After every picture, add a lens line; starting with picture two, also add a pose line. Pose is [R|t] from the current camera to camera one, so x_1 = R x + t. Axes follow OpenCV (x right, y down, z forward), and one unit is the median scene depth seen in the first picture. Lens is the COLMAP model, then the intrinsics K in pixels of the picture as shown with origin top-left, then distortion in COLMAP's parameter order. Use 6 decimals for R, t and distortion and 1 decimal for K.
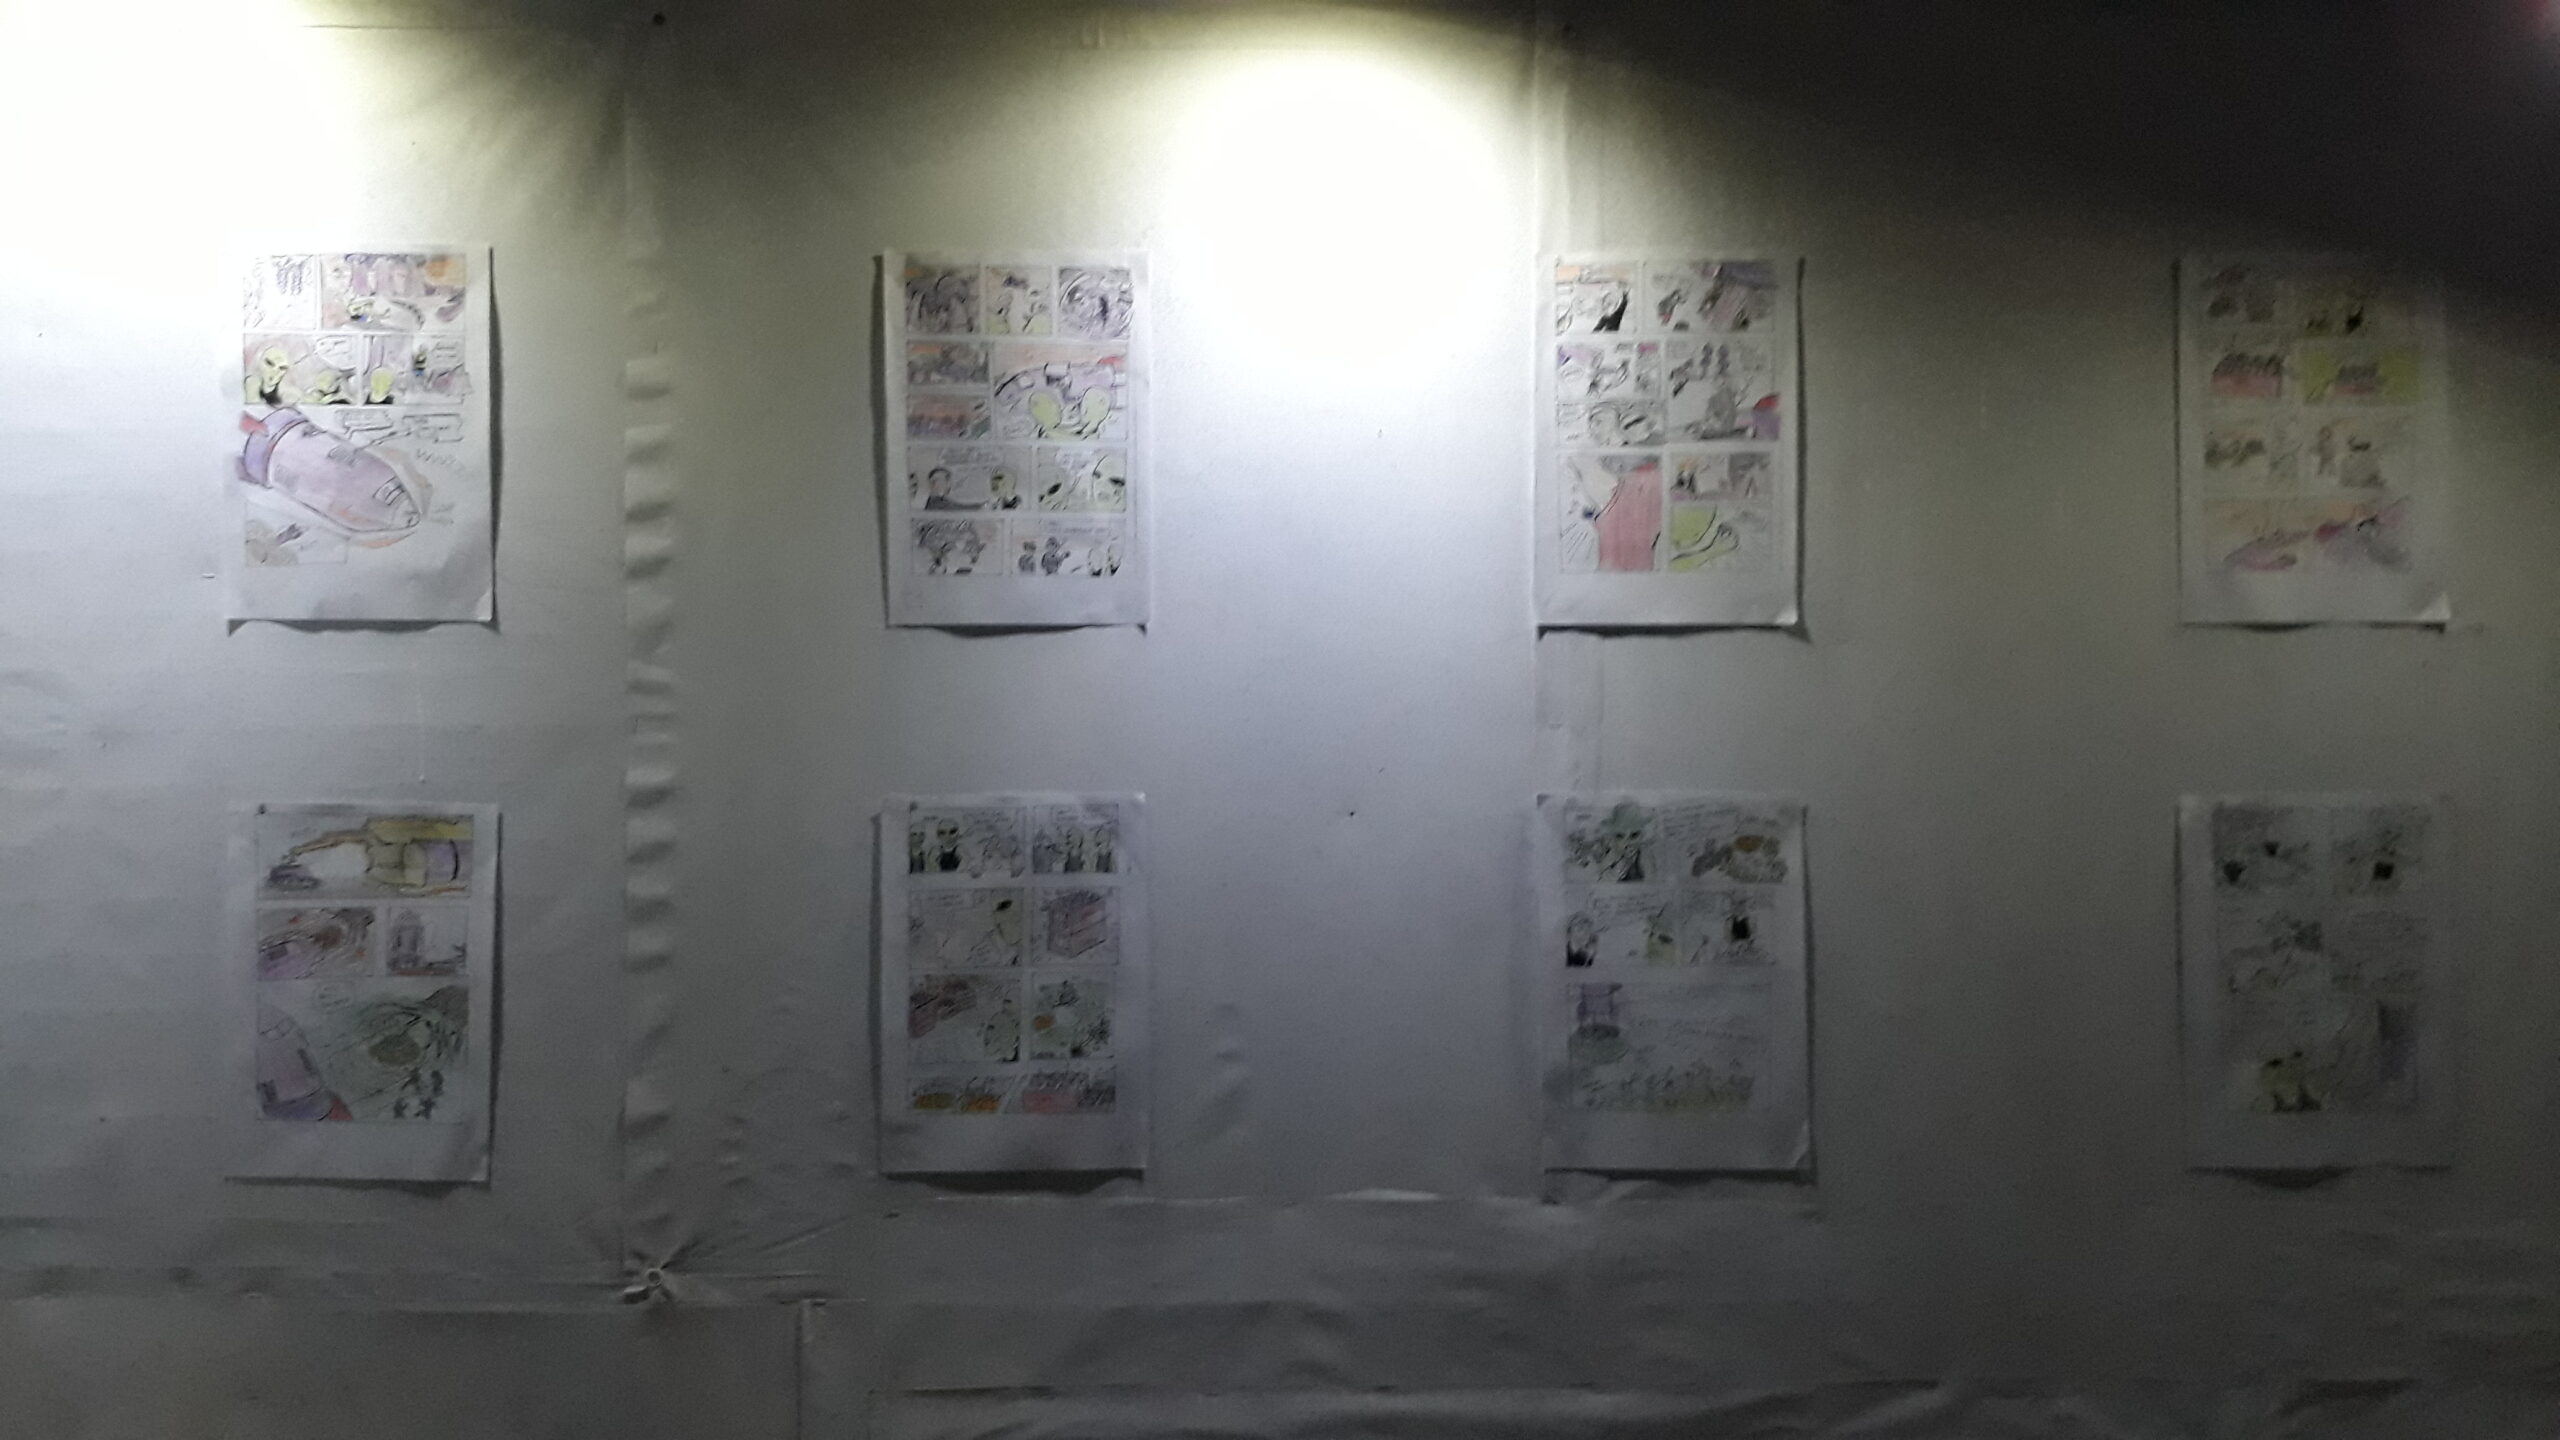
lens RADIAL K [[1971.8, 0, 1280.0], [0, 1971.8, 720.0], [0, 0, 1]] dist [0.123794, -0.236392]
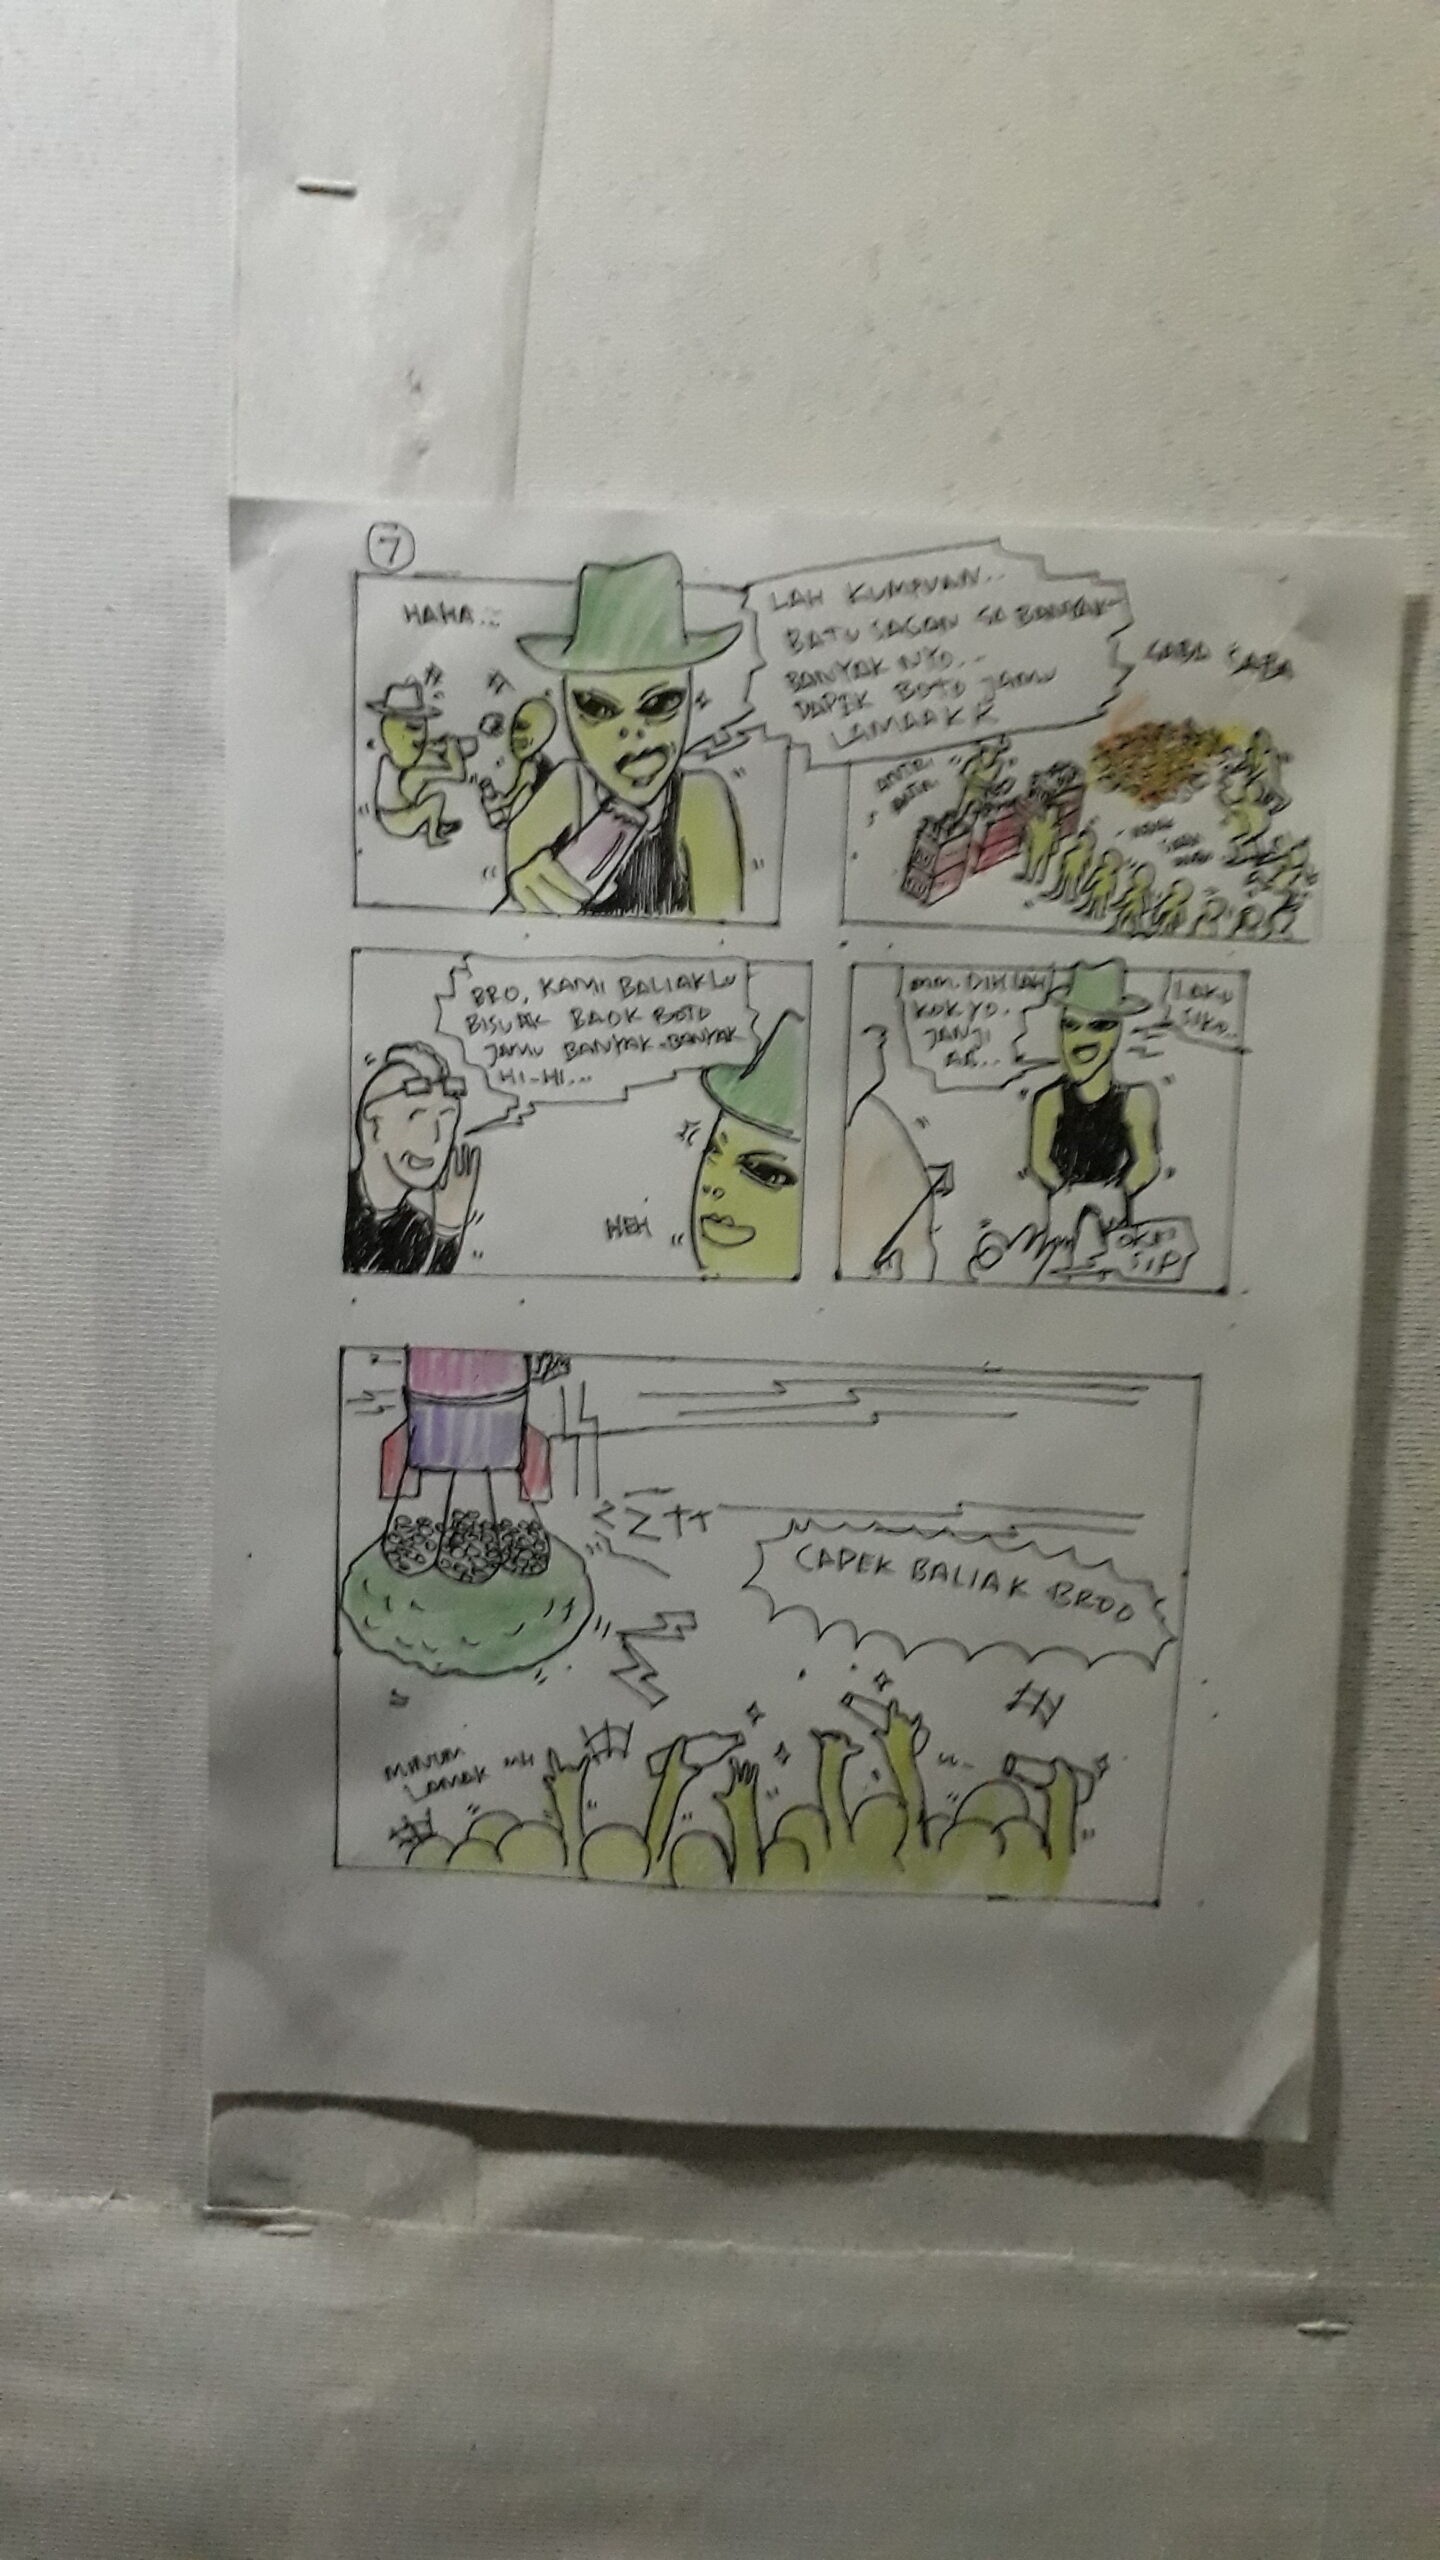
lens RADIAL K [[2067.8, 0, 720.0], [0, 2067.8, 1280.0], [0, 0, 1]] dist [0.120213, -0.270835]
pose [[0.999041, 0.041085, -0.015116, 0.299157], [-0.038344, 0.987835, 0.150705, 0.134984], [0.021124, -0.149981, 0.988463, 1.174648]]
